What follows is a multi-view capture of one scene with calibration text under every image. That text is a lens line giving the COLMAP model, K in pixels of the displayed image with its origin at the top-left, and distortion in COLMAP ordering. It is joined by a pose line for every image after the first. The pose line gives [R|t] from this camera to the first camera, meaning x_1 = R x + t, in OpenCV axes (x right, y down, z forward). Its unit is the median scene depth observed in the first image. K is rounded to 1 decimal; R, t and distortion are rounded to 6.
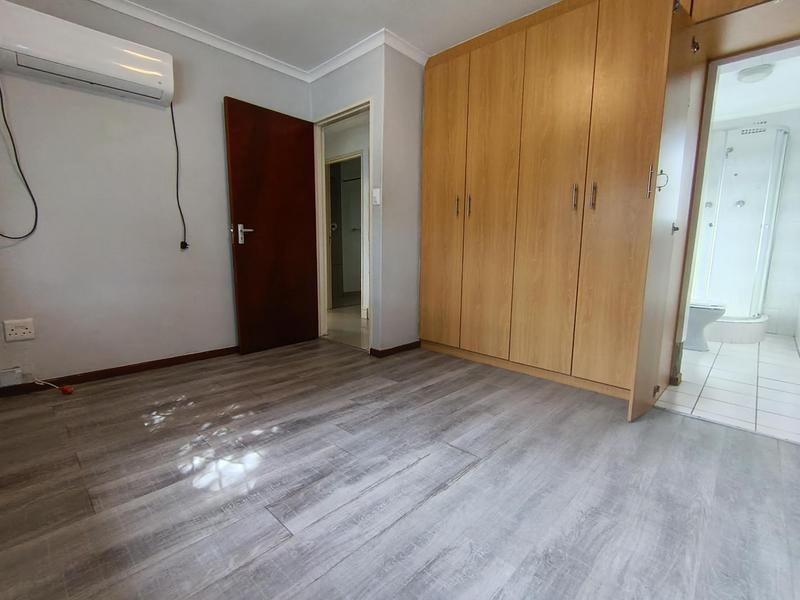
lens RADIAL K [[372.9, 0, 395.7], [0, 372.9, 301.1], [0, 0, 1]] dist [-0.001766, -0.000639]
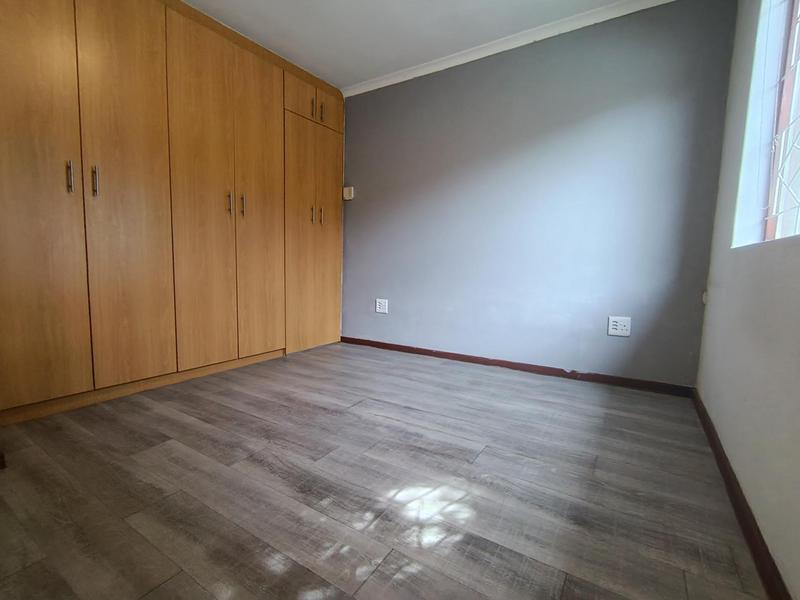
lens RADIAL K [[372.9, 0, 395.7], [0, 372.9, 301.1], [0, 0, 1]] dist [-0.001766, -0.000639]
pose [[-0.192525, -0.114437, 0.974596, -0.976293], [0.118408, 0.983211, 0.138839, -0.103707], [-0.974122, 0.142130, -0.175742, 0.954960]]
